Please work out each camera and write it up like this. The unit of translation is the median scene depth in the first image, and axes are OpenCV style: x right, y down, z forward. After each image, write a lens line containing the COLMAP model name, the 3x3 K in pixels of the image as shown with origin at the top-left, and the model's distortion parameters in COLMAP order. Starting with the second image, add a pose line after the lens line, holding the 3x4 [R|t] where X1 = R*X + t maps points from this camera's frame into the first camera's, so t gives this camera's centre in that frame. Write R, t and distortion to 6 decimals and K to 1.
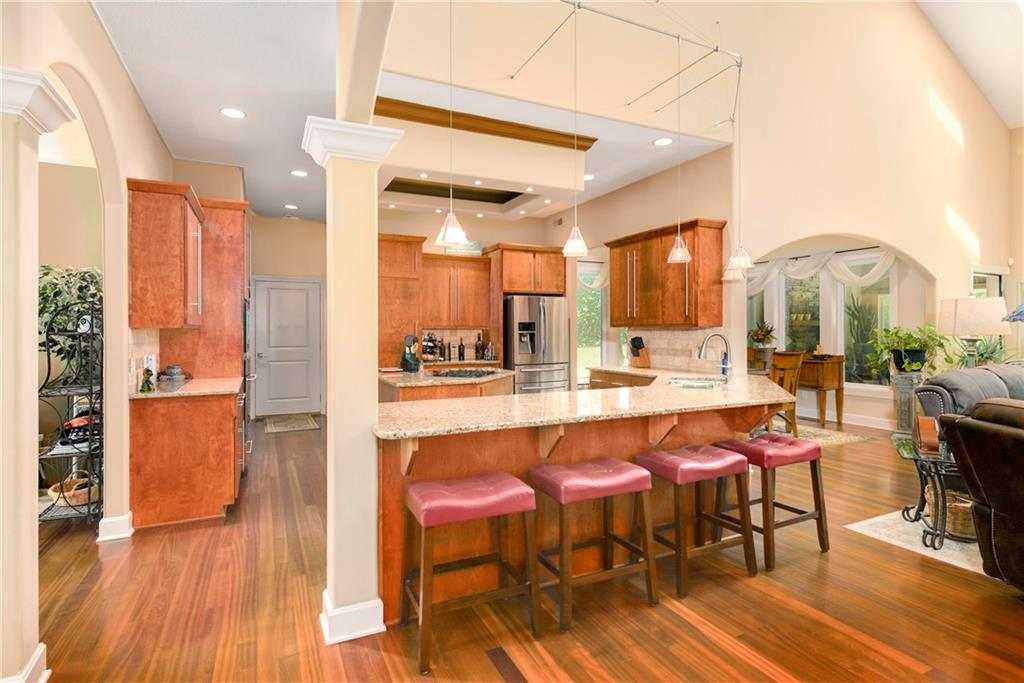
lens RADIAL K [[516.2, 0, 509.9], [0, 516.2, 330.0], [0, 0, 1]] dist [0.001232, -0.000084]
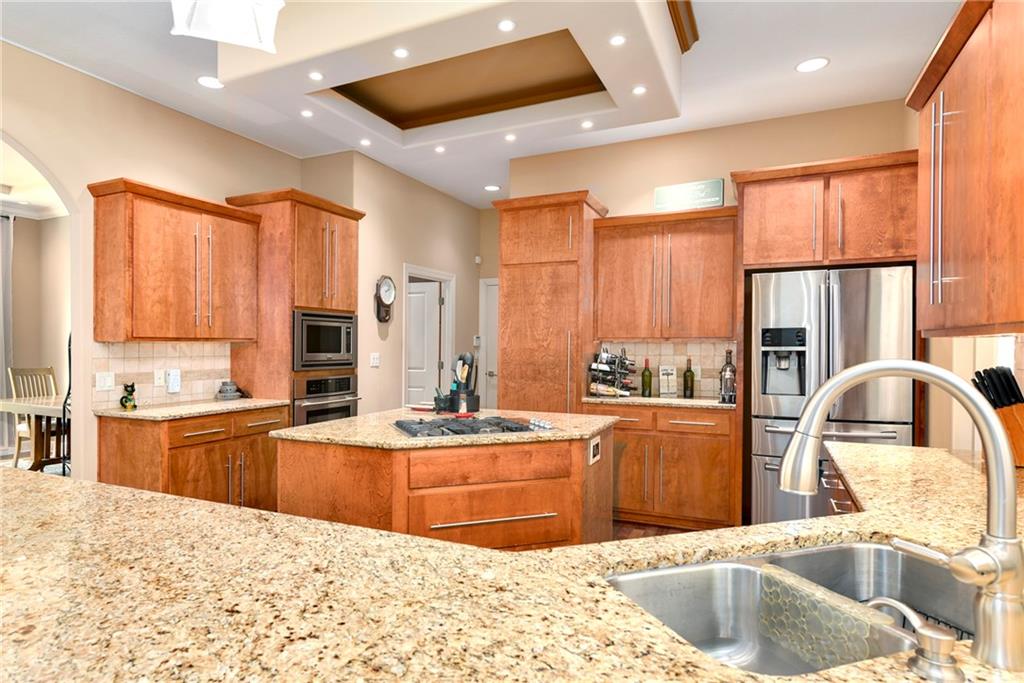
lens RADIAL K [[584.6, 0, 468.5], [0, 584.6, 349.8], [0, 0, 1]] dist [0.001625, 0.000083]
pose [[0.613192, 0.009094, -0.789881, 0.301092], [-0.001558, 0.999946, 0.010303, -0.000091], [0.789932, -0.005087, 0.613173, 0.481605]]
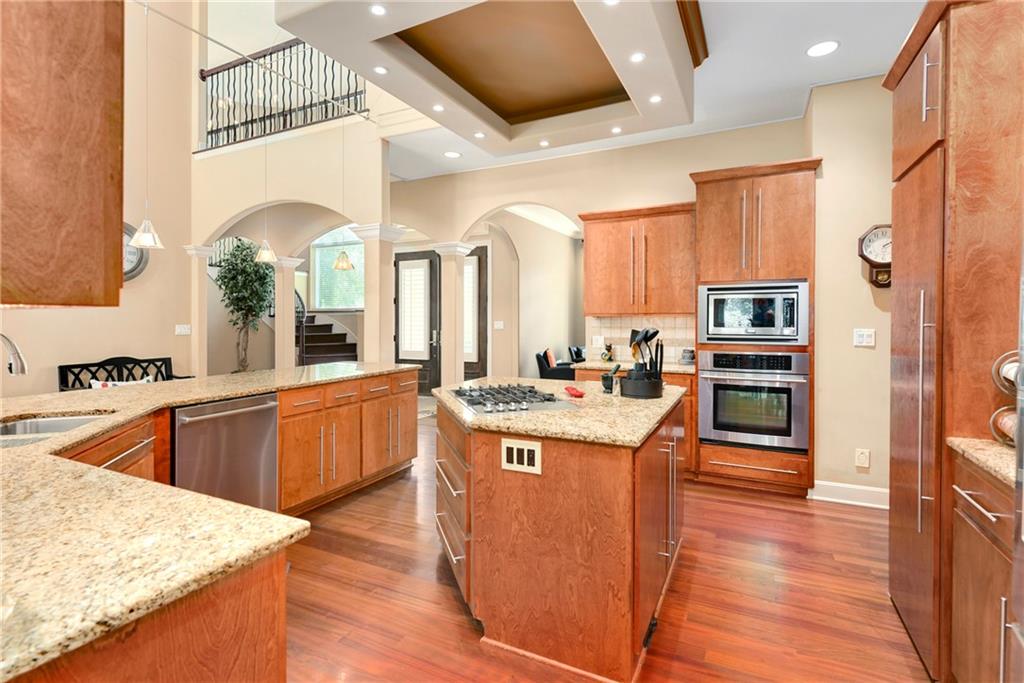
lens RADIAL K [[483.7, 0, 517.8], [0, 483.7, 318.9], [0, 0, 1]] dist [0.000366, -0.000141]
pose [[-0.782451, 0.006360, -0.622679, 0.184246], [0.004475, 0.999979, 0.004591, -0.001979], [0.622695, 0.000806, -0.782464, 1.082669]]
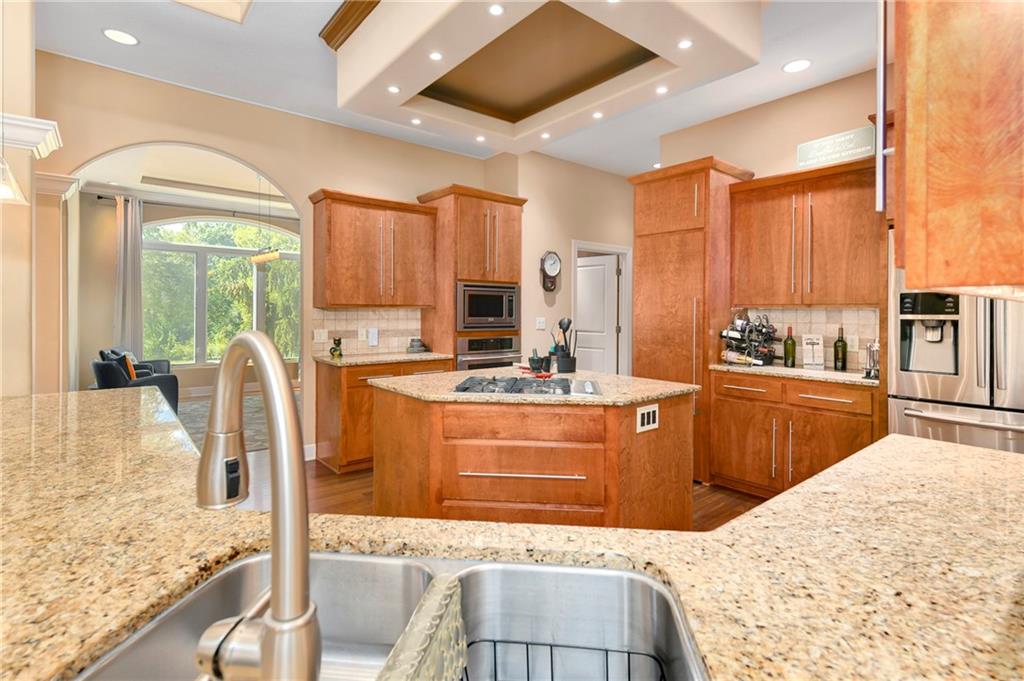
lens RADIAL K [[489.2, 0, 518.4], [0, 489.2, 311.7], [0, 0, 1]] dist [0.002184, -0.000411]
pose [[0.242910, 0.005678, -0.970032, 0.343610], [-0.005049, 0.999977, 0.004589, -0.000388], [0.970036, 0.003783, 0.242933, 0.658611]]
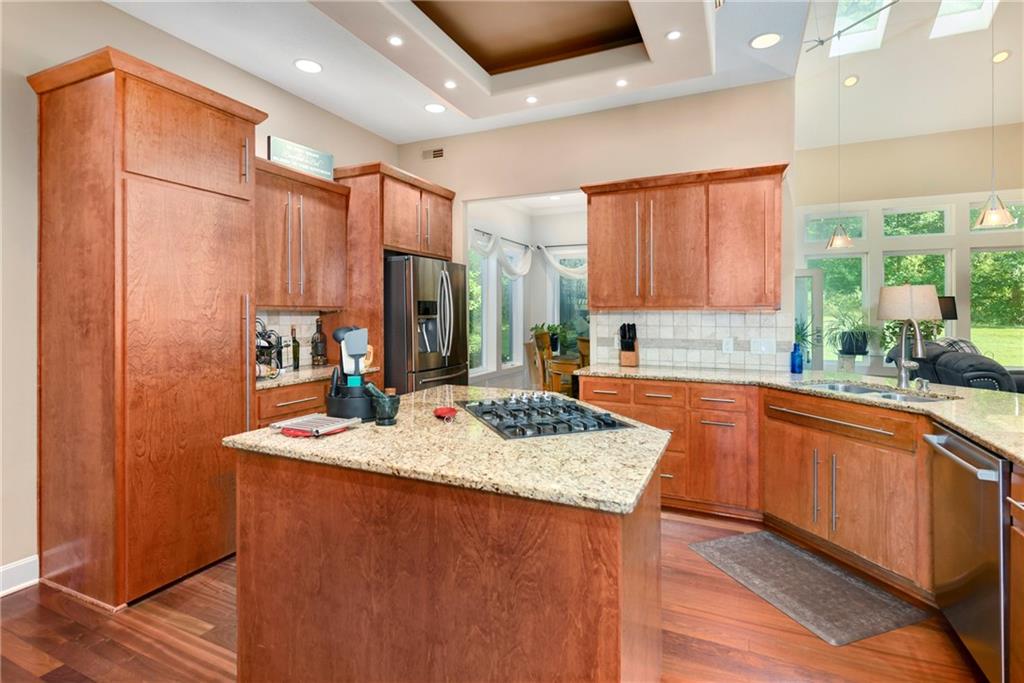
lens RADIAL K [[489.2, 0, 518.4], [0, 489.2, 312.7], [0, 0, 1]] dist [0.002184, -0.000411]
pose [[0.764666, 0.004010, 0.644414, -0.279206], [-0.003442, 0.999992, -0.002139, -0.000123], [-0.644418, -0.000582, 0.764674, 0.528014]]
